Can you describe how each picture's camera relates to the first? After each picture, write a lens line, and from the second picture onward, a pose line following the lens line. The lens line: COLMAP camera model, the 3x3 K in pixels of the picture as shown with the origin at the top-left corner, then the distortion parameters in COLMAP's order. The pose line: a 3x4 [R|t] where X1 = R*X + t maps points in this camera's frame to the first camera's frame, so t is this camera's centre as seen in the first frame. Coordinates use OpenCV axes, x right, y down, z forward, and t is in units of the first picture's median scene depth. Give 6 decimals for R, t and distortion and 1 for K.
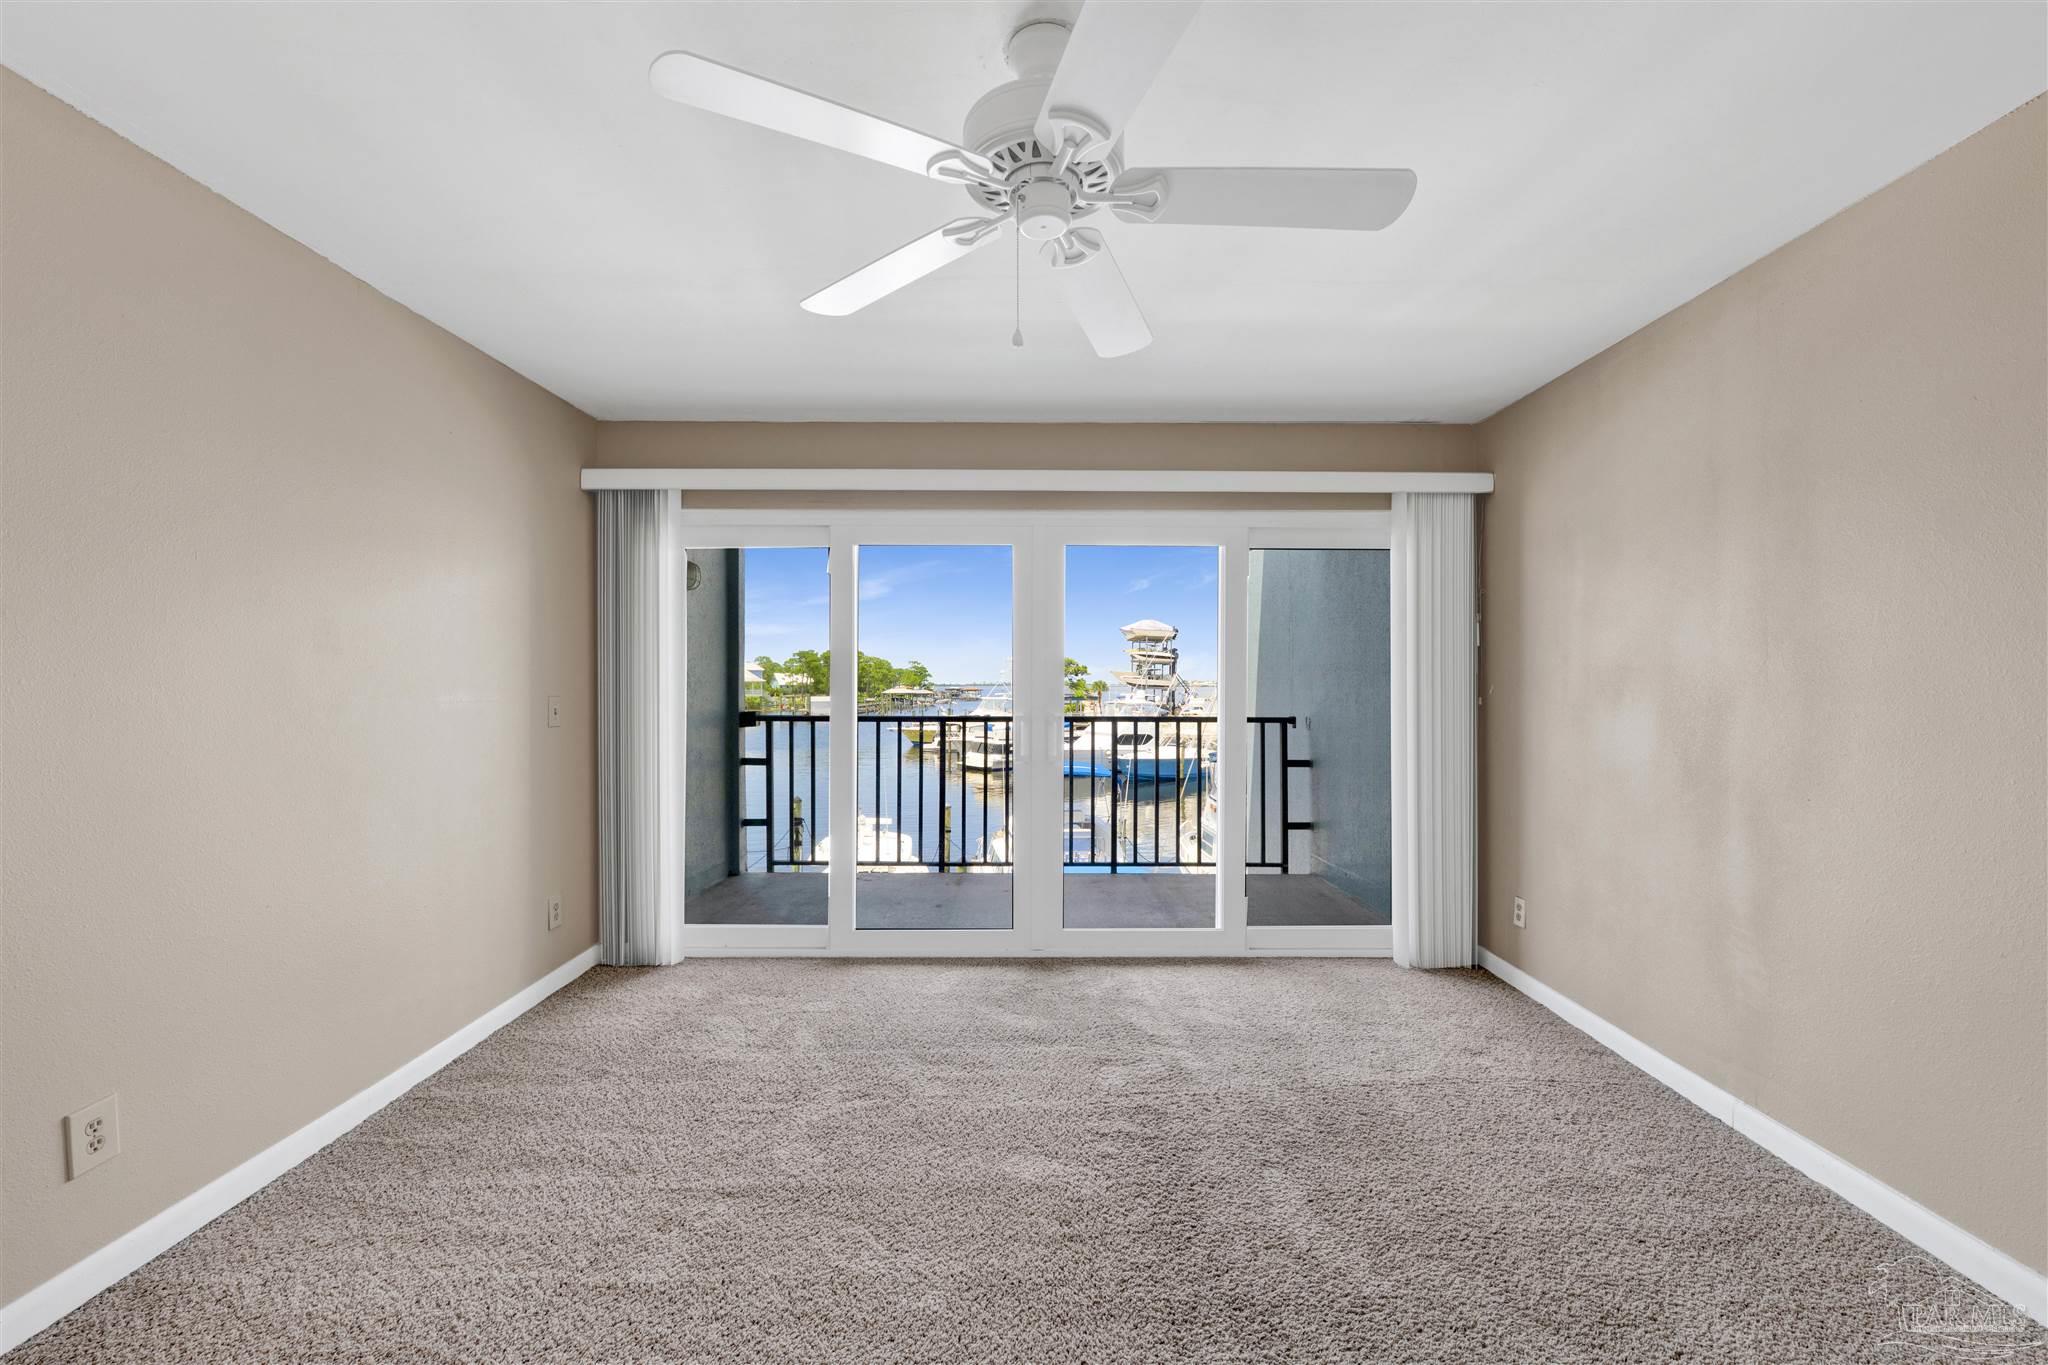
lens RADIAL K [[857.1, 0, 1028.3], [0, 857.1, 684.0], [0, 0, 1]] dist [-0.001329, 0.000483]
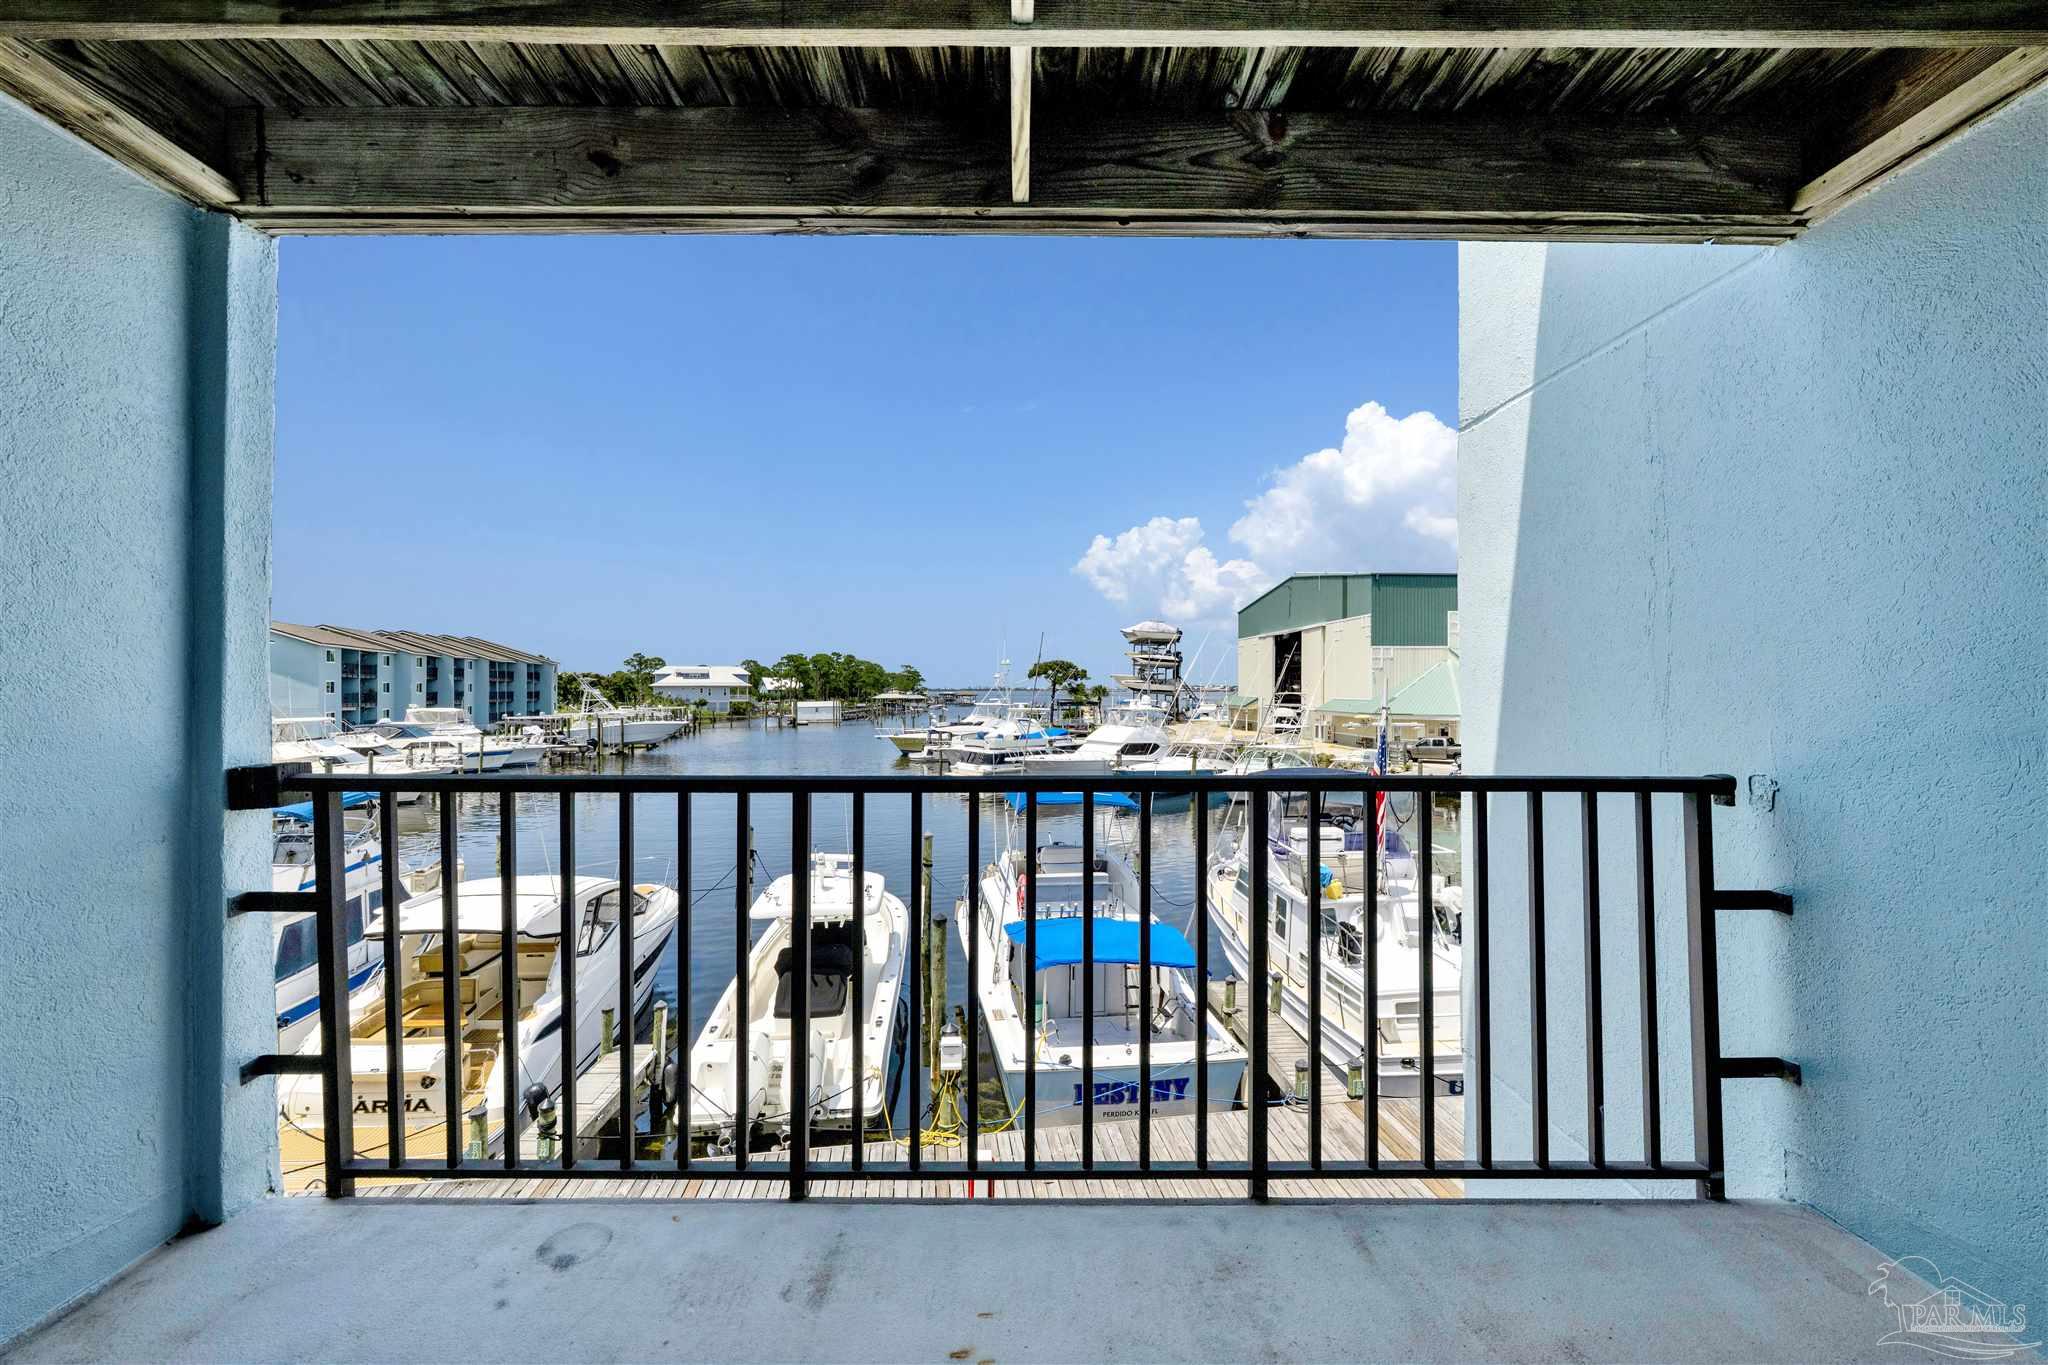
lens RADIAL K [[857.1, 0, 1029.1], [0, 857.1, 685.6], [0, 0, 1]] dist [-0.001329, 0.000483]
pose [[0.999986, 0.000162, 0.005382, -0.002859], [-0.000144, 0.999994, -0.003499, -0.000939], [-0.005383, 0.003498, 0.999979, 0.633217]]
